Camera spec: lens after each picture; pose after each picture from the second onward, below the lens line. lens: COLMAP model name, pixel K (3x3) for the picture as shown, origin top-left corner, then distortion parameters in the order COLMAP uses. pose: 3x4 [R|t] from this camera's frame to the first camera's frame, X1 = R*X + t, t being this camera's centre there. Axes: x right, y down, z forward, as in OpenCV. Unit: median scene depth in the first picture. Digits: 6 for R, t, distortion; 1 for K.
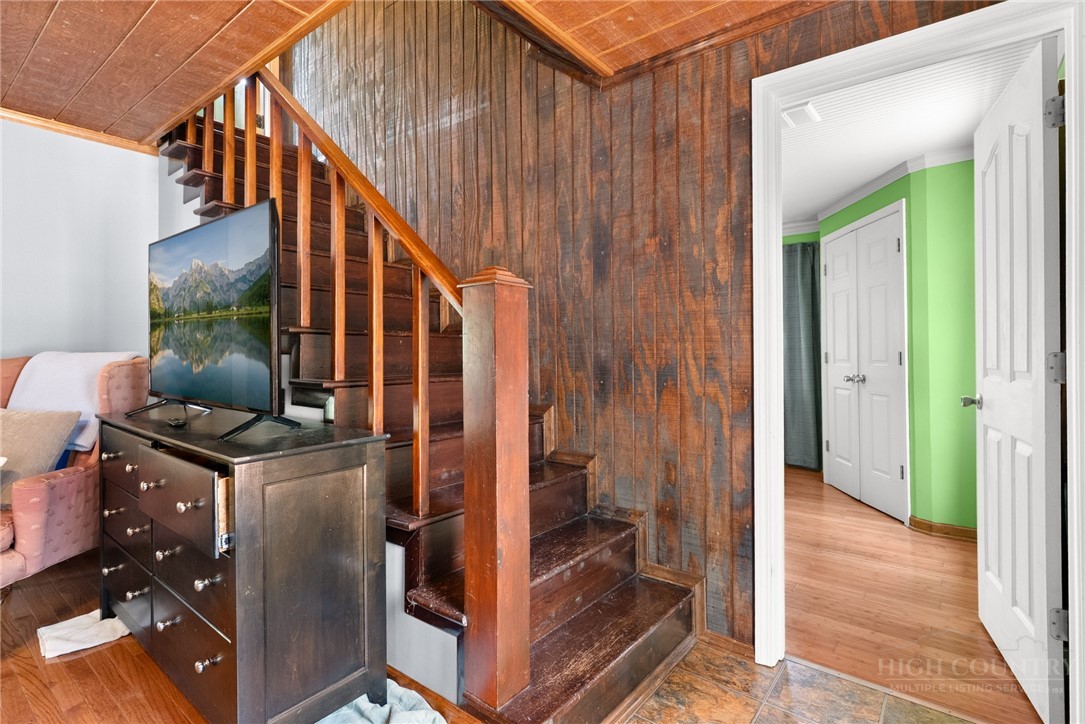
lens RADIAL K [[523.5, 0, 541.1], [0, 523.5, 354.3], [0, 0, 1]] dist [0.004377, -0.000786]
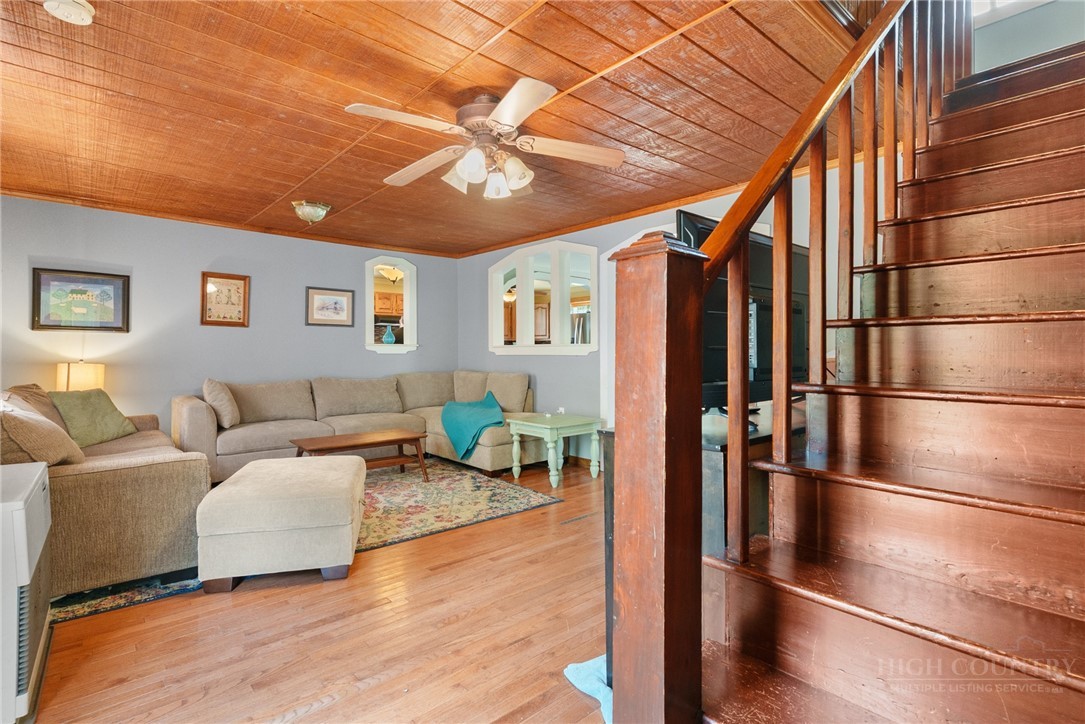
lens RADIAL K [[523.5, 0, 546.8], [0, 523.5, 352.1], [0, 0, 1]] dist [0.004377, -0.000786]
pose [[-0.173376, -0.000741, -0.984855, 0.507894], [0.000633, 0.999999, -0.000864, 0.000976], [0.984855, -0.000773, -0.173376, 0.746208]]
